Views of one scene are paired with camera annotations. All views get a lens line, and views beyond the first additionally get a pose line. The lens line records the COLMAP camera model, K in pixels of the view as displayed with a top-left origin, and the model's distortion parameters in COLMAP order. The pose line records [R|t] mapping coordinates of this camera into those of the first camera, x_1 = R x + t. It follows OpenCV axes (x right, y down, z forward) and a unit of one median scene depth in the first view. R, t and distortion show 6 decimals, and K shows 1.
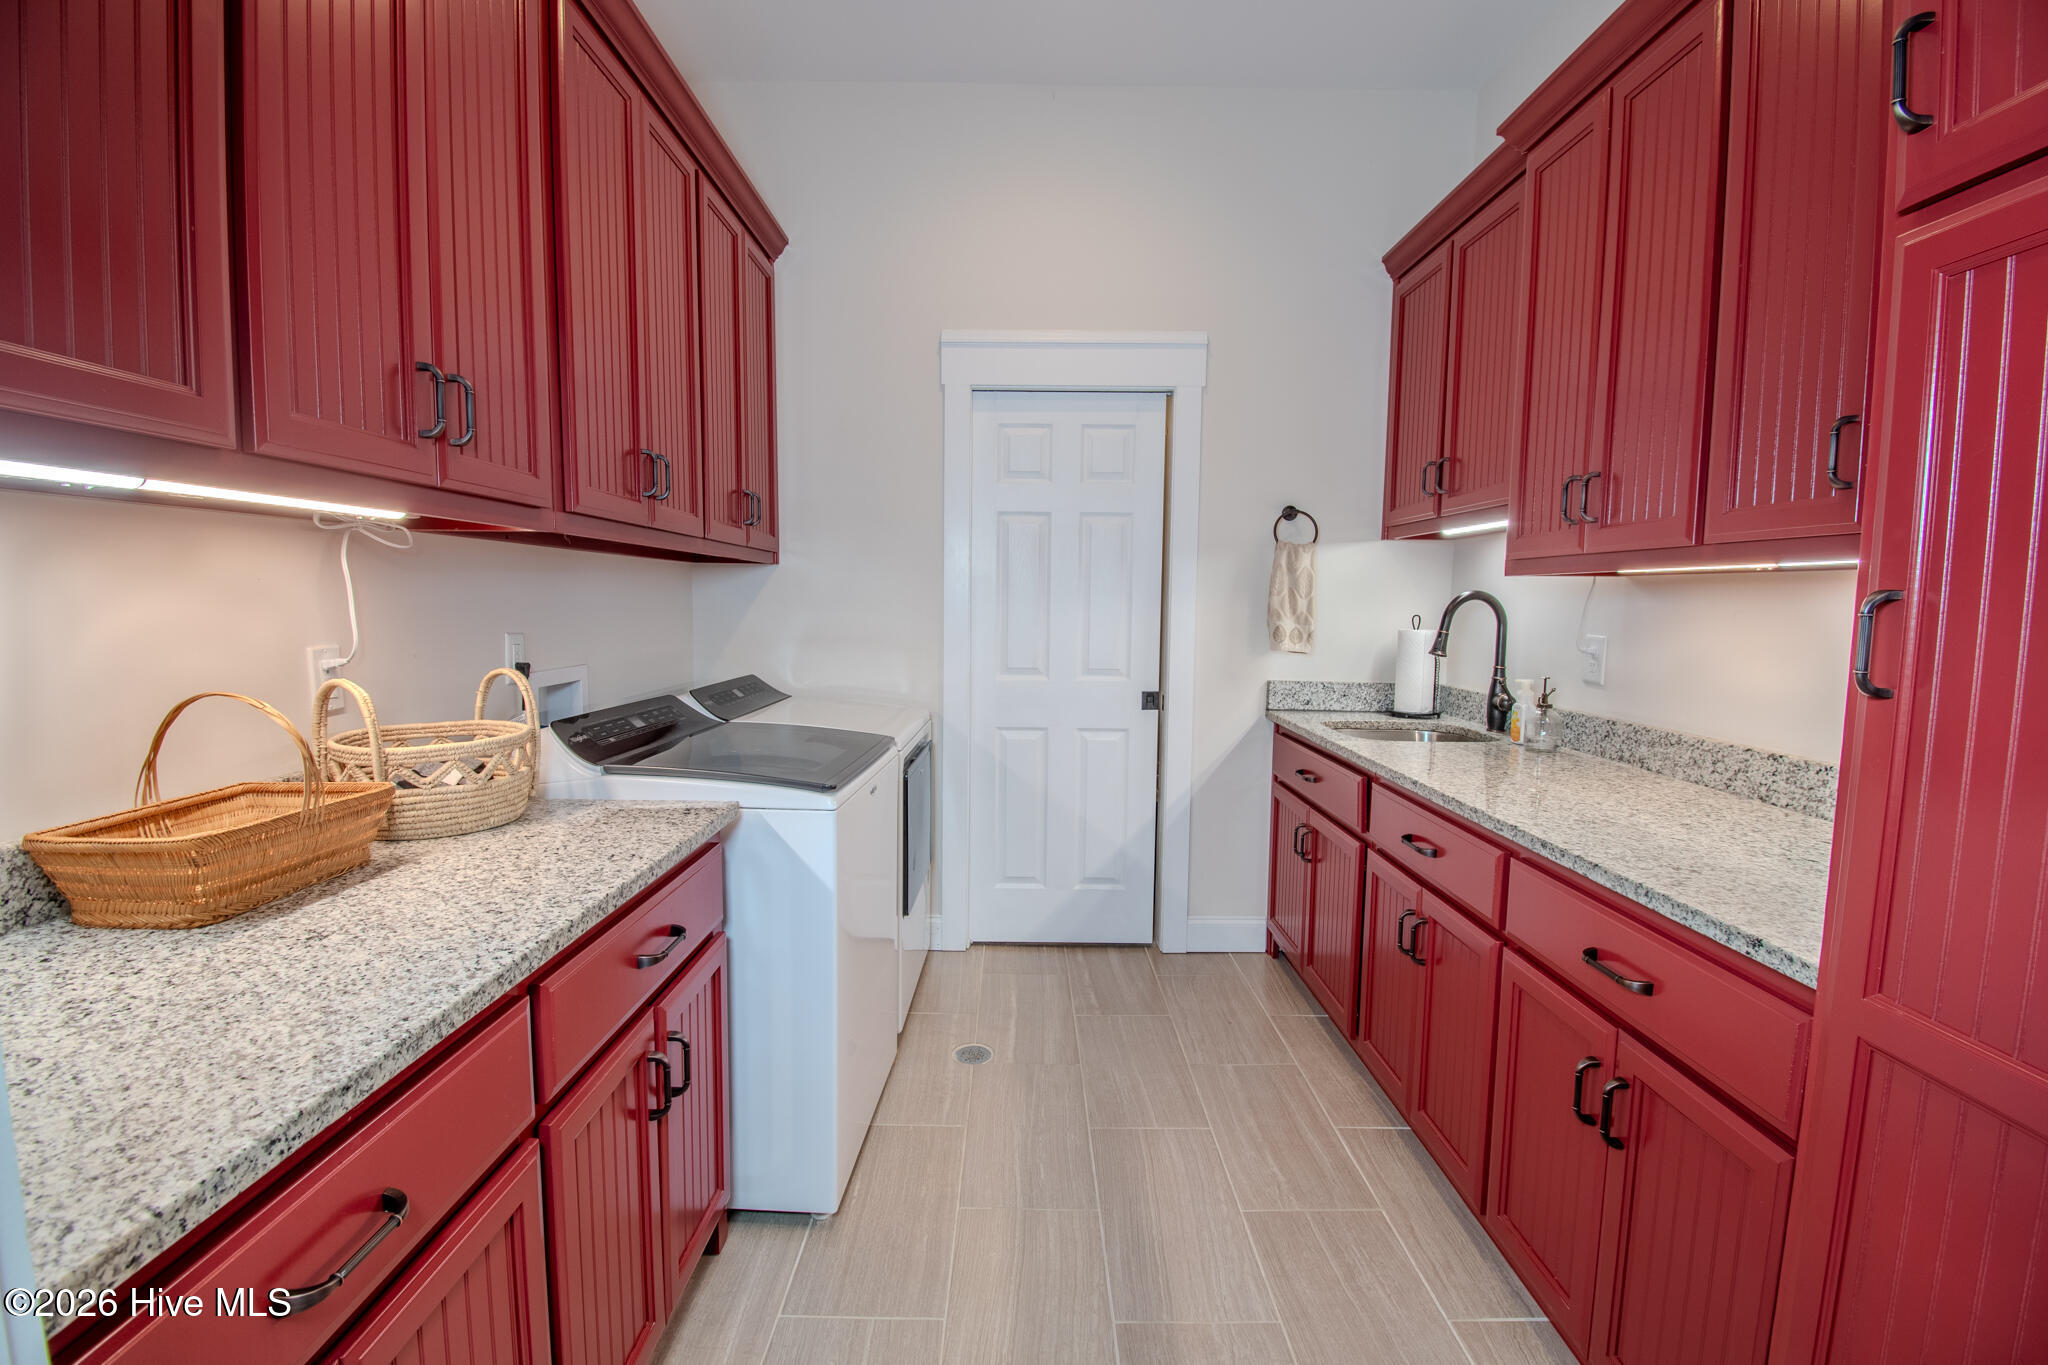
lens RADIAL K [[878.4, 0, 1046.2], [0, 878.4, 681.7], [0, 0, 1]] dist [0.014206, -0.018969]
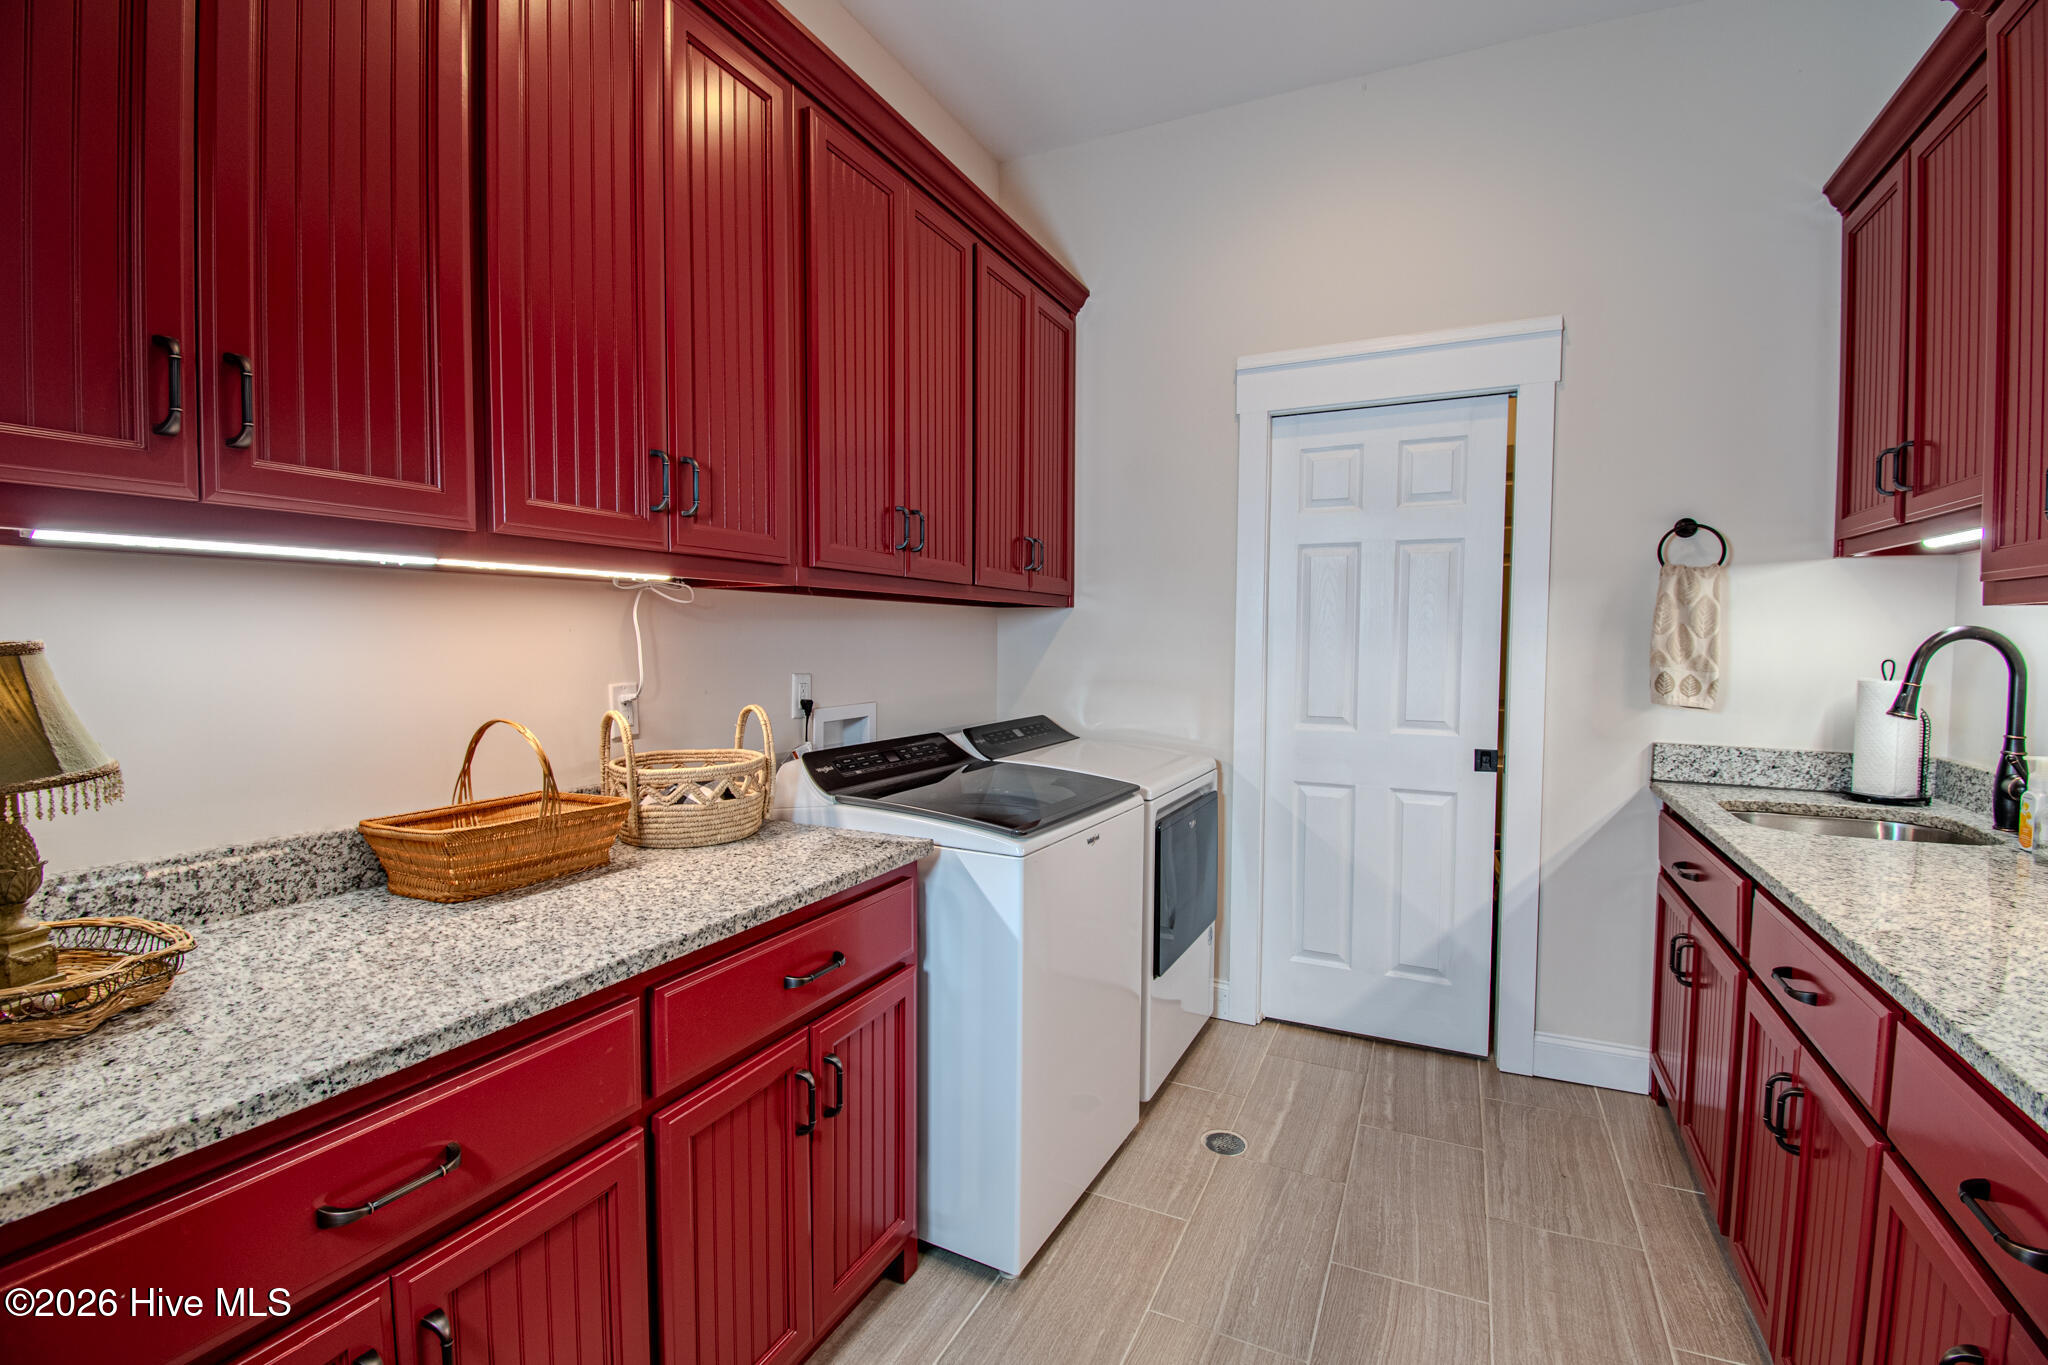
lens RADIAL K [[902.8, 0, 1021.1], [0, 902.8, 684.8], [0, 0, 1]] dist [0.020701, -0.026683]
pose [[0.905264, 0.015505, -0.424567, 0.133985], [-0.033981, 0.998775, -0.035979, -0.007159], [0.423489, 0.046998, 0.904681, 0.053794]]
